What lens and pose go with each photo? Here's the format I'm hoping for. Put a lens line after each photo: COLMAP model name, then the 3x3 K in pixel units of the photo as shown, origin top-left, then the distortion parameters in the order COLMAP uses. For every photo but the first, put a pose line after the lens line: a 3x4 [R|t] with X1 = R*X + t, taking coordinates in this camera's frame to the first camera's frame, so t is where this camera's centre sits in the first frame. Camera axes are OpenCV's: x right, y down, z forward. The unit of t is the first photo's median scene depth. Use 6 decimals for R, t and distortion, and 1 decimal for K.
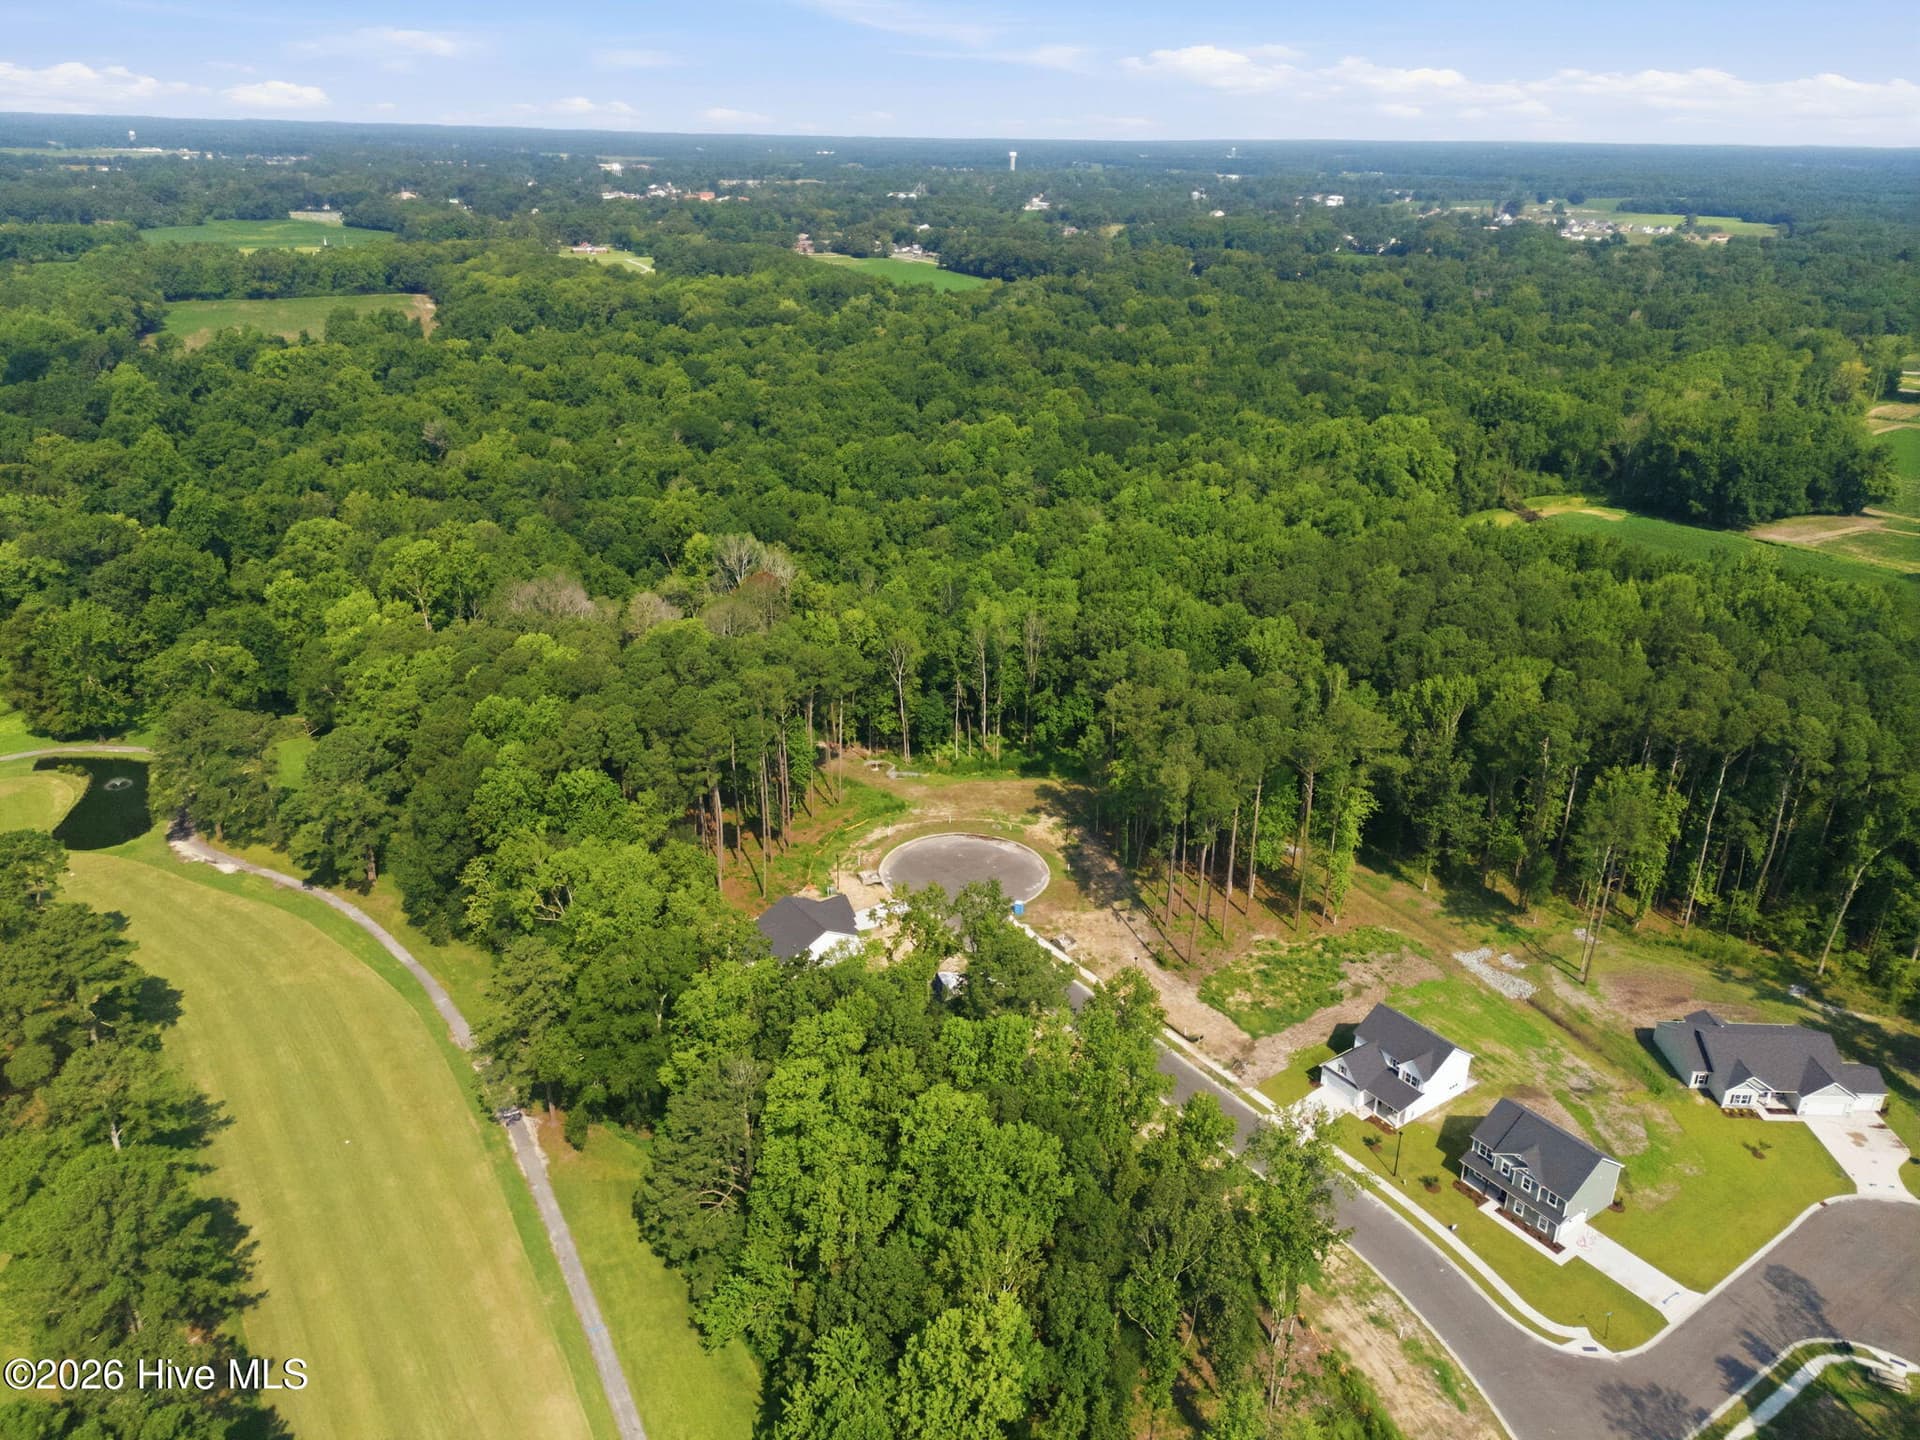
lens RADIAL K [[1401.6, 0, 966.8], [0, 1401.6, 715.1], [0, 0, 1]] dist [0.070631, -0.063484]
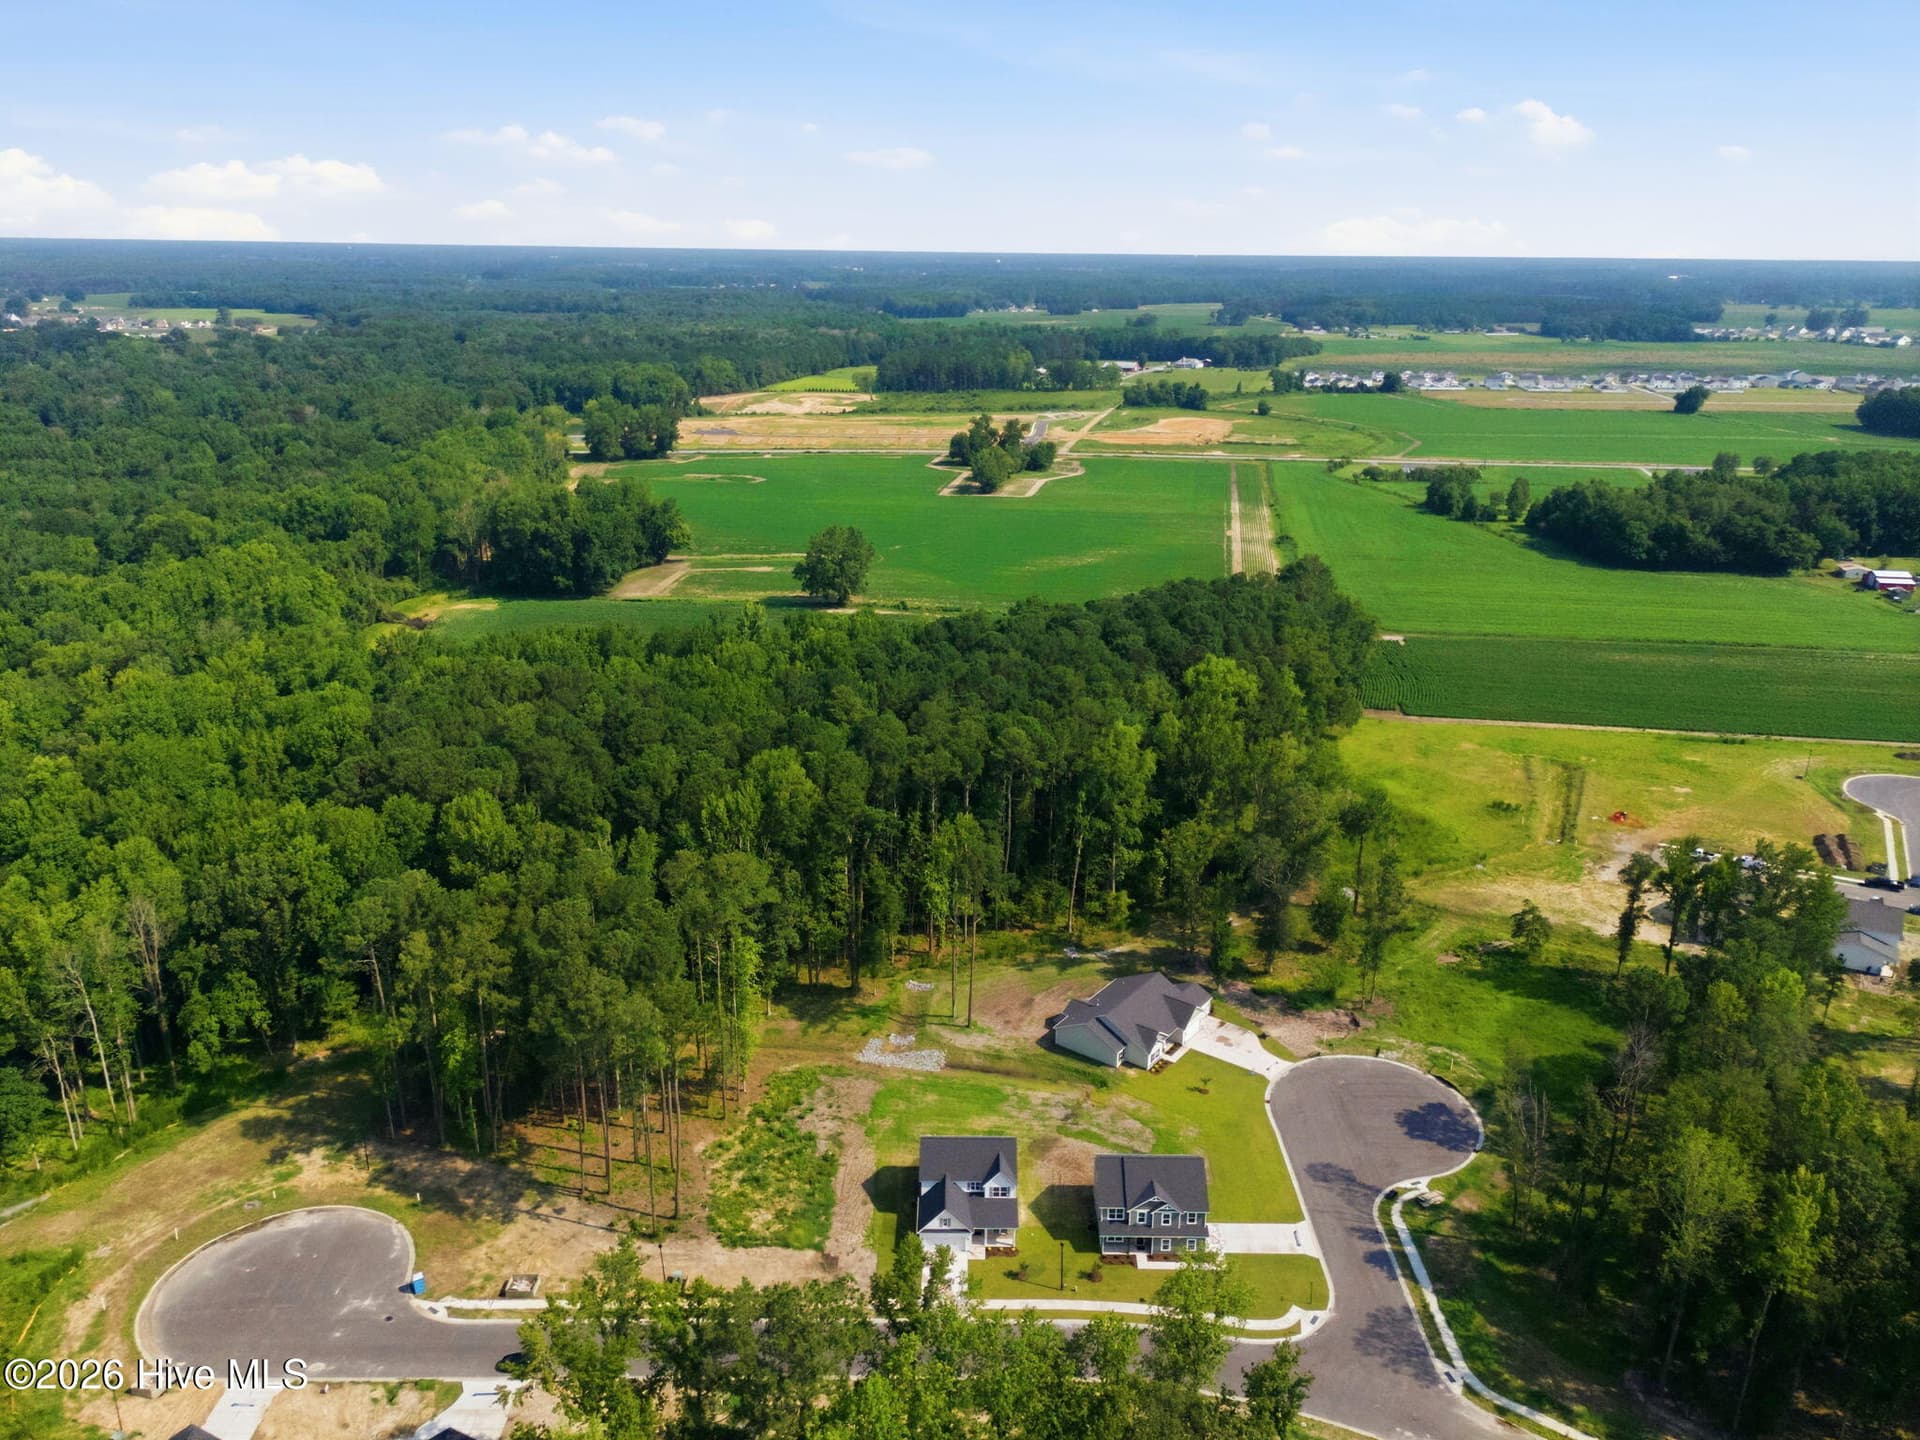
lens RADIAL K [[1401.6, 0, 966.8], [0, 1401.6, 715.1], [0, 0, 1]] dist [0.070631, -0.063484]
pose [[0.583068, -0.270675, 0.766007, -0.276134], [0.314296, 0.944605, 0.094549, -0.116917], [-0.749166, 0.185624, 0.635841, 0.271020]]
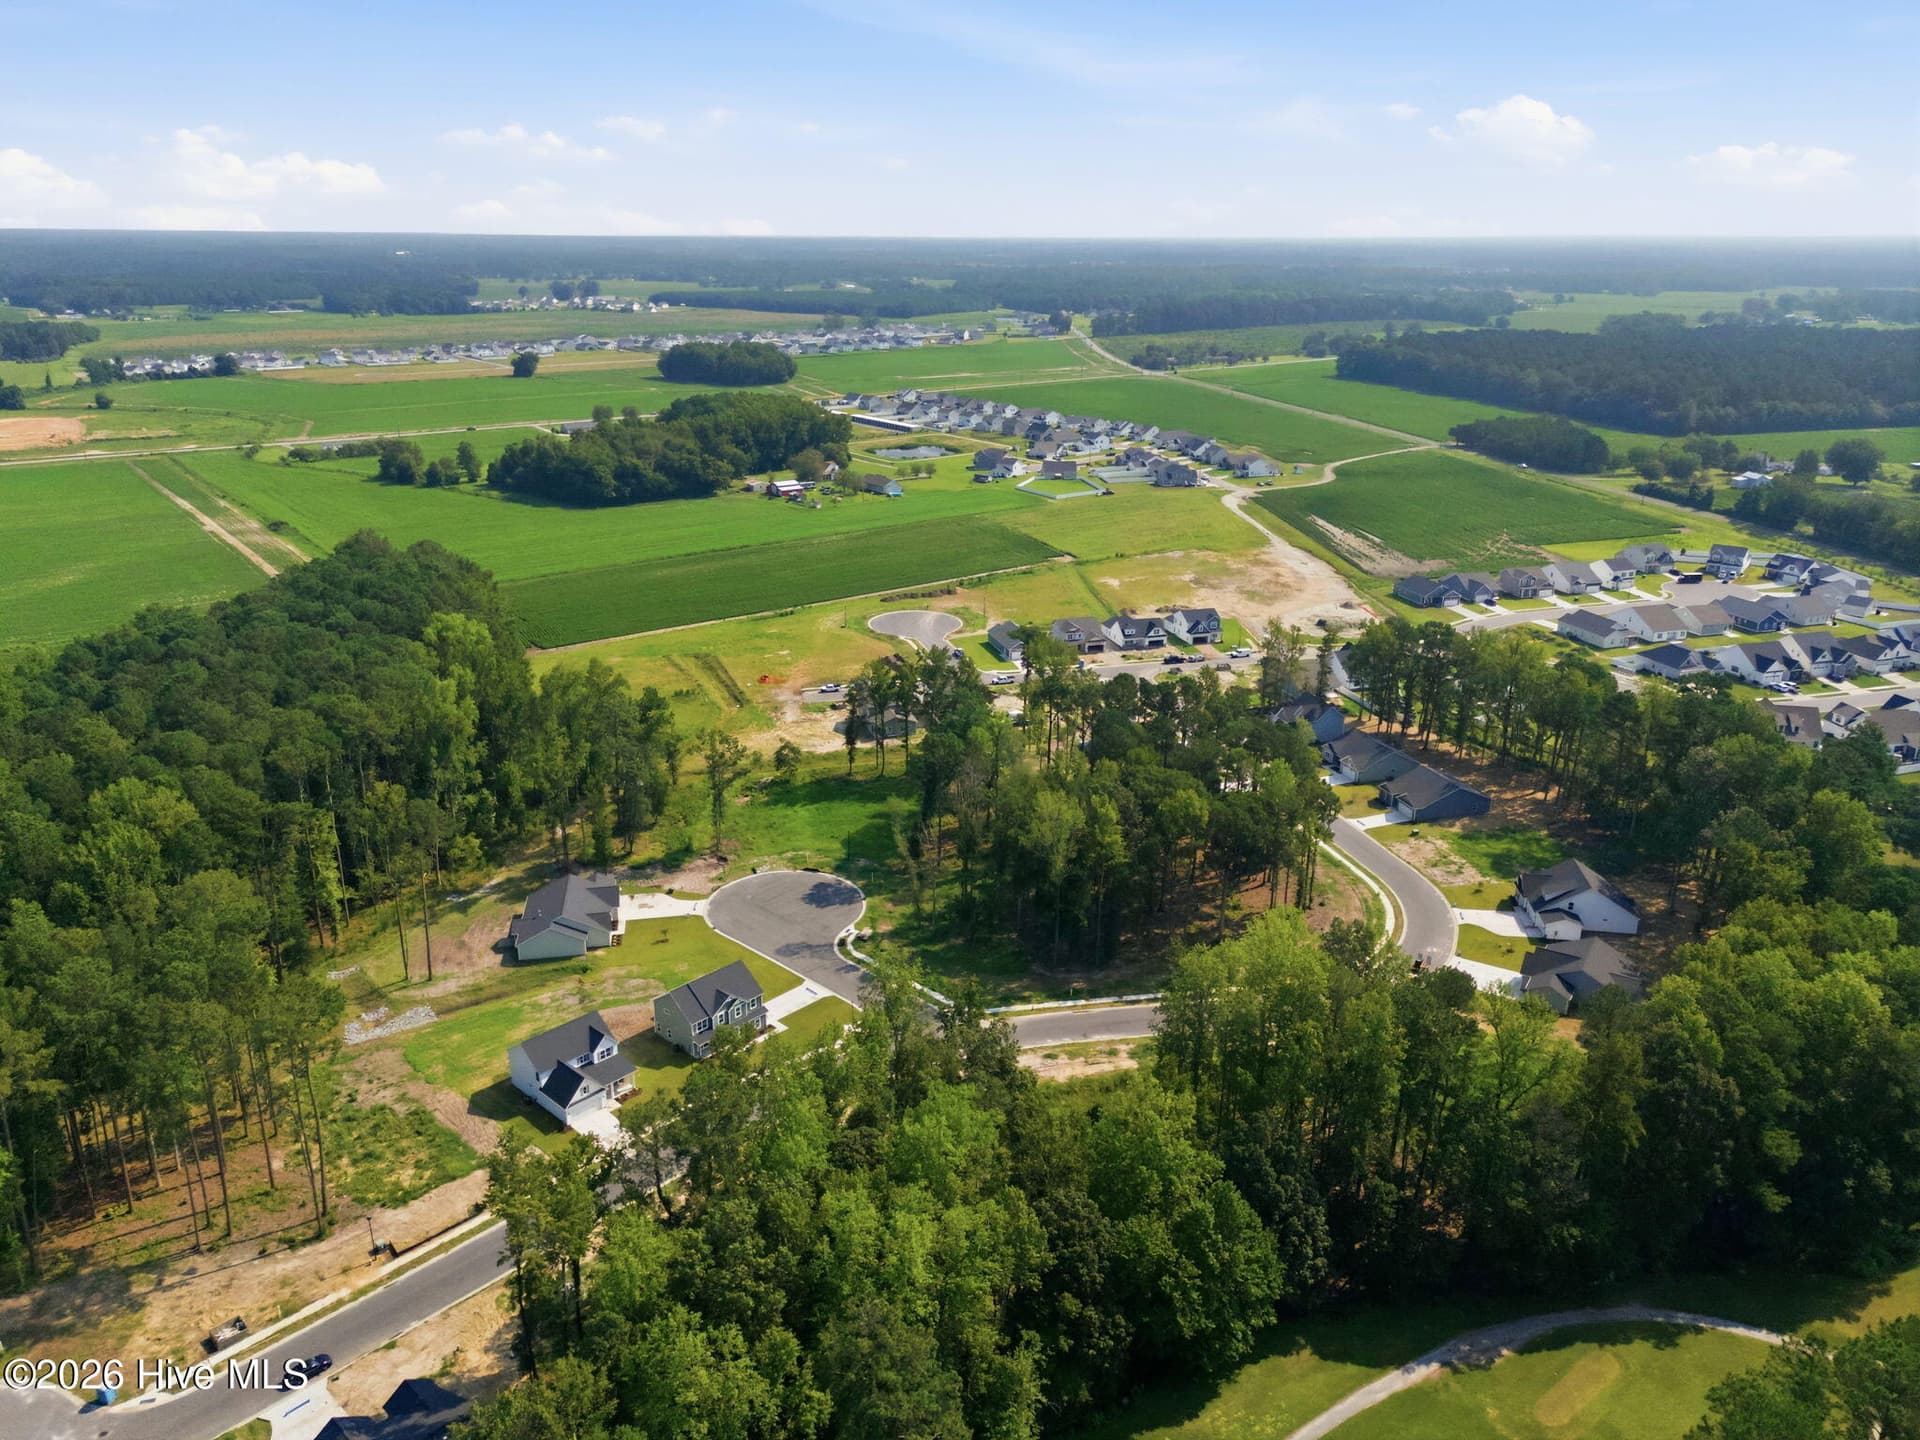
lens RADIAL K [[1401.6, 0, 966.8], [0, 1401.6, 715.1], [0, 0, 1]] dist [0.070631, -0.063484]
pose [[-0.195037, -0.338381, 0.920575, -0.538850], [0.367542, 0.844989, 0.388466, -0.235853], [-0.909326, 0.414116, -0.040435, 0.532241]]
